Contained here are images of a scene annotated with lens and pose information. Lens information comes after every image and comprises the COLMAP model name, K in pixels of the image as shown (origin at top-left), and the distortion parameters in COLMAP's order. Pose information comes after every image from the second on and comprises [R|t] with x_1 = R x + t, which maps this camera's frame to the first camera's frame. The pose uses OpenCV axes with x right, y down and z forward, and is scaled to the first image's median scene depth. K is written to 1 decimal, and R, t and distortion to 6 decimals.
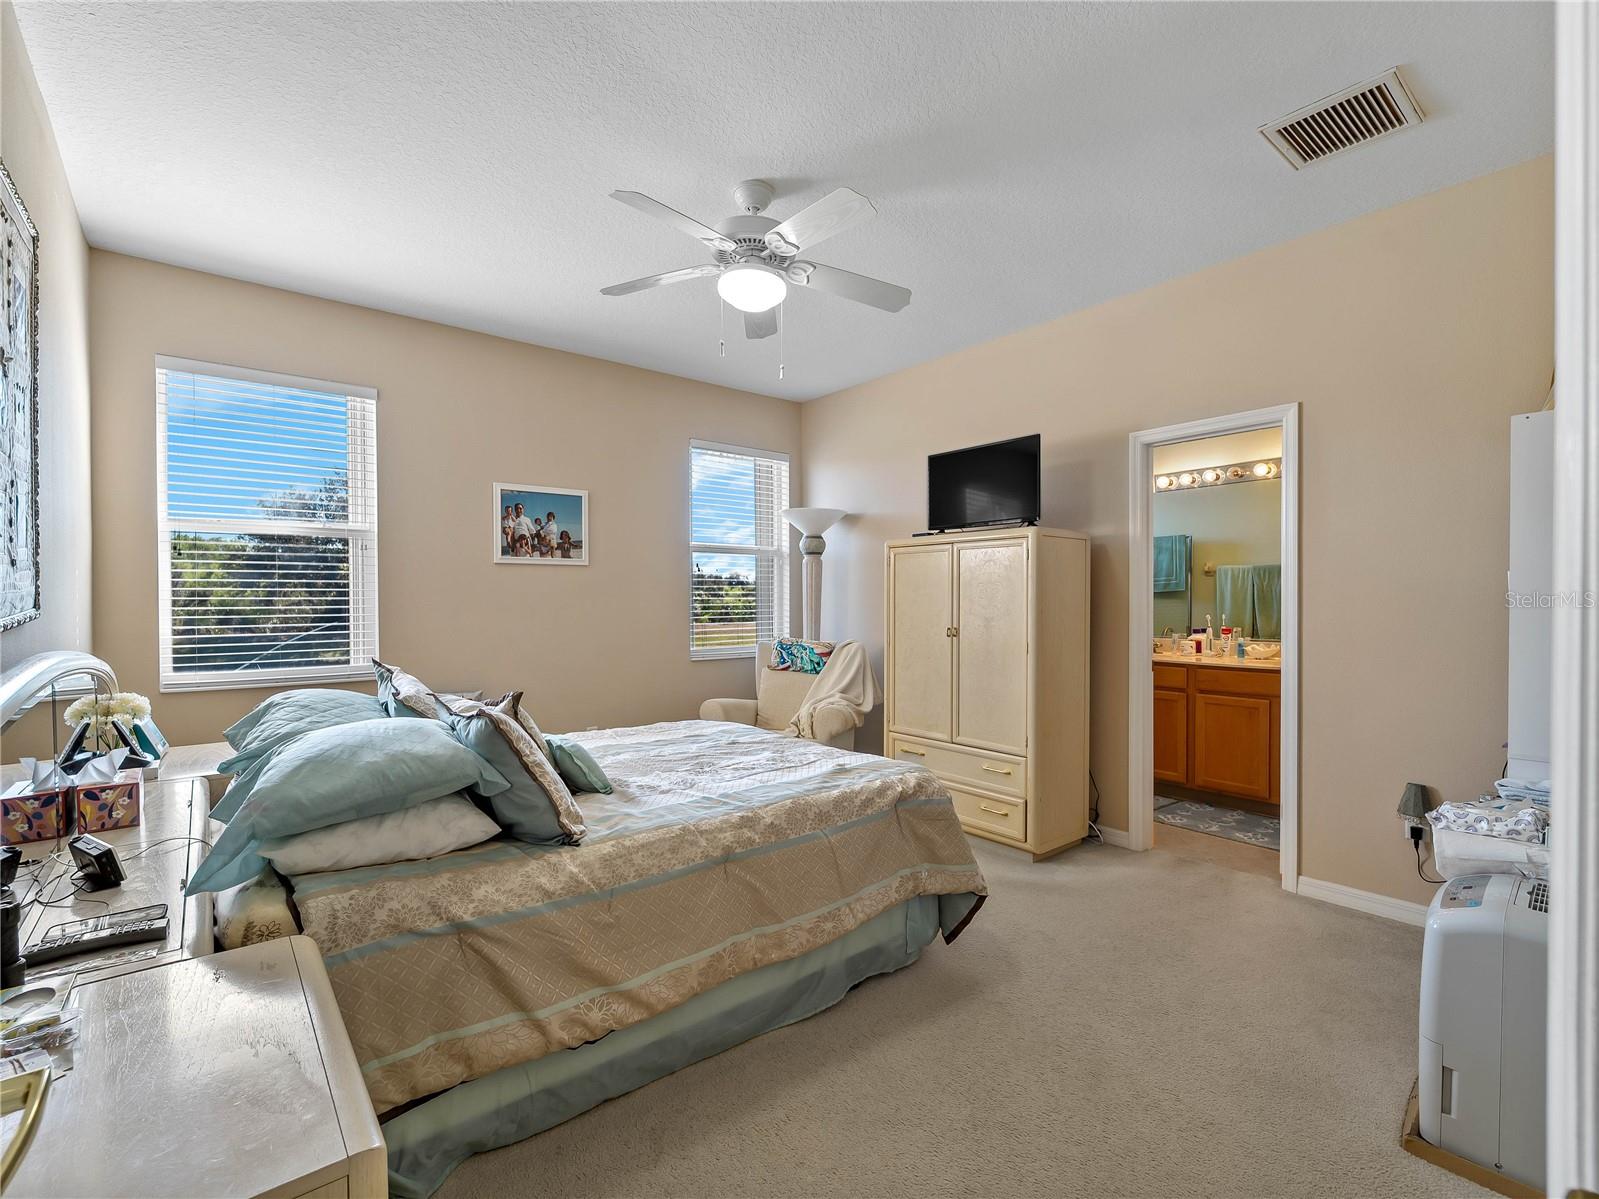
lens RADIAL K [[725.0, 0, 807.0], [0, 725.0, 603.6], [0, 0, 1]] dist [-0.001141, -0.001429]
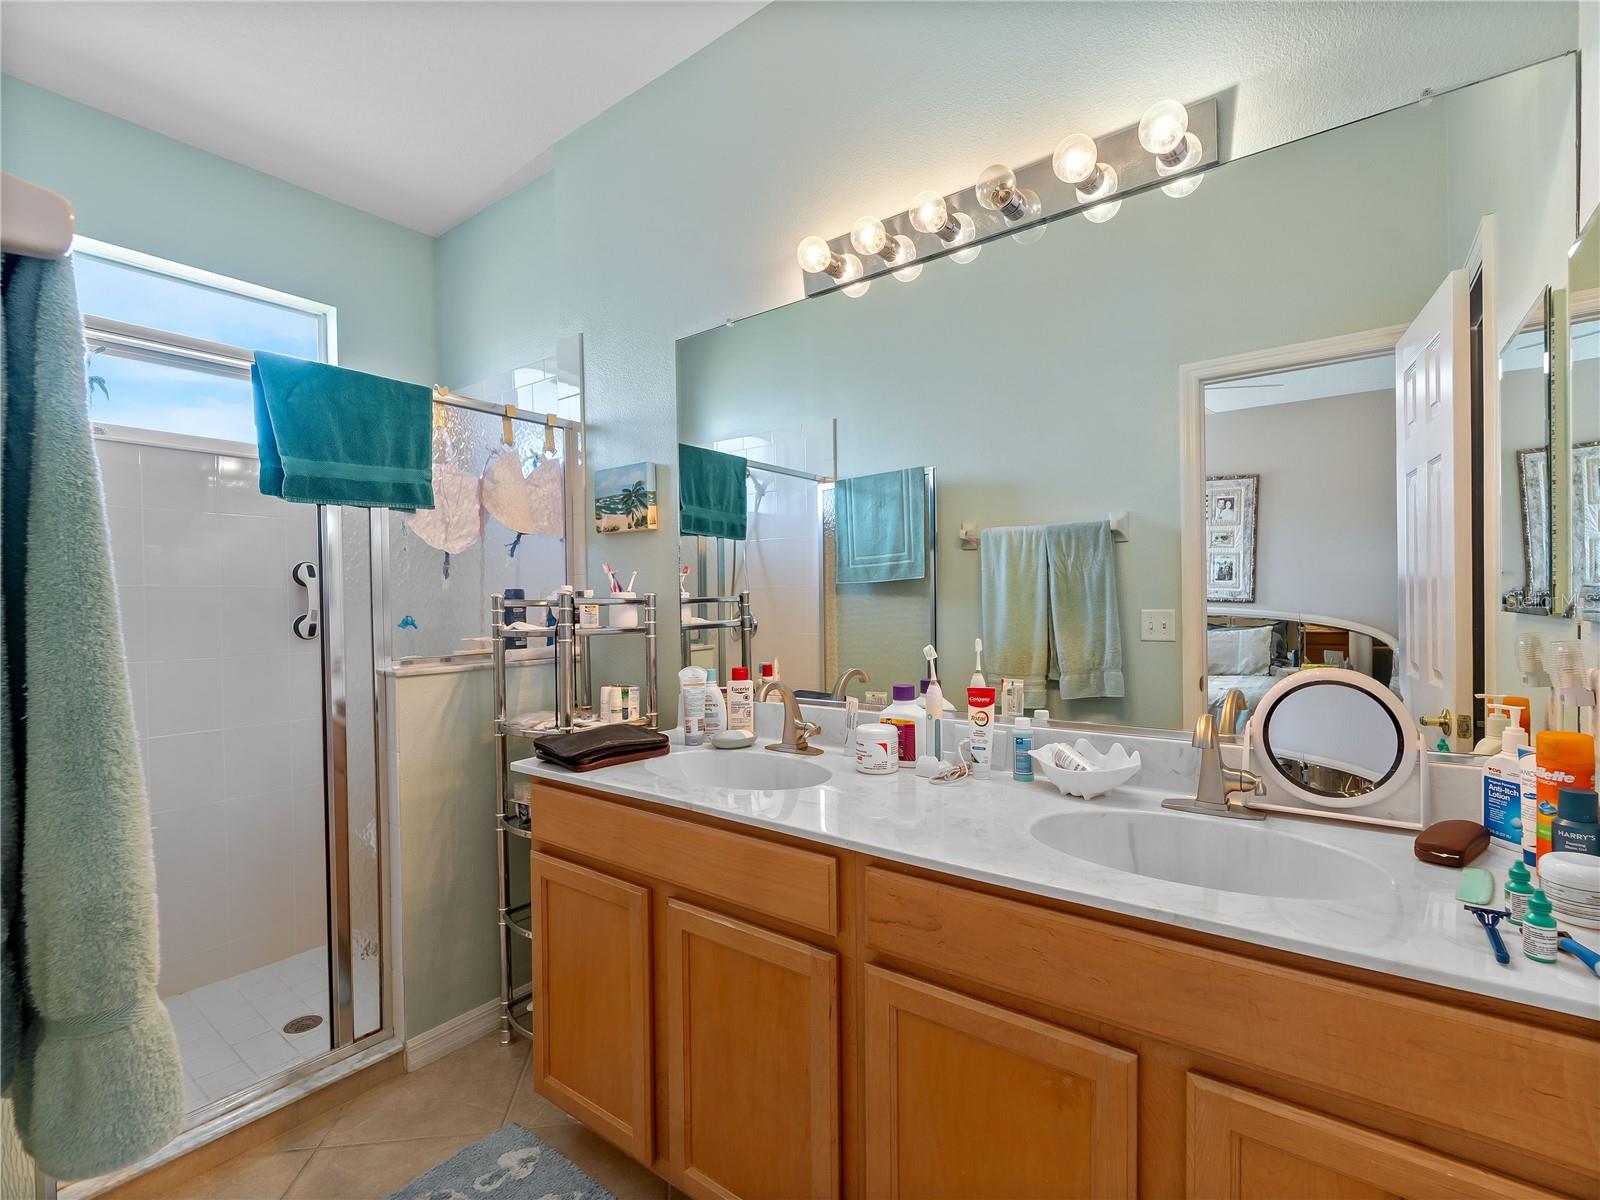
lens RADIAL K [[725.4, 0, 807.5], [0, 725.4, 604.1], [0, 0, 1]] dist [-0.001141, -0.001429]
pose [[0.971174, -0.012355, 0.238050, 0.418609], [0.012650, 0.999920, 0.000285, -0.002465], [-0.238034, 0.002735, 0.971253, 0.691190]]
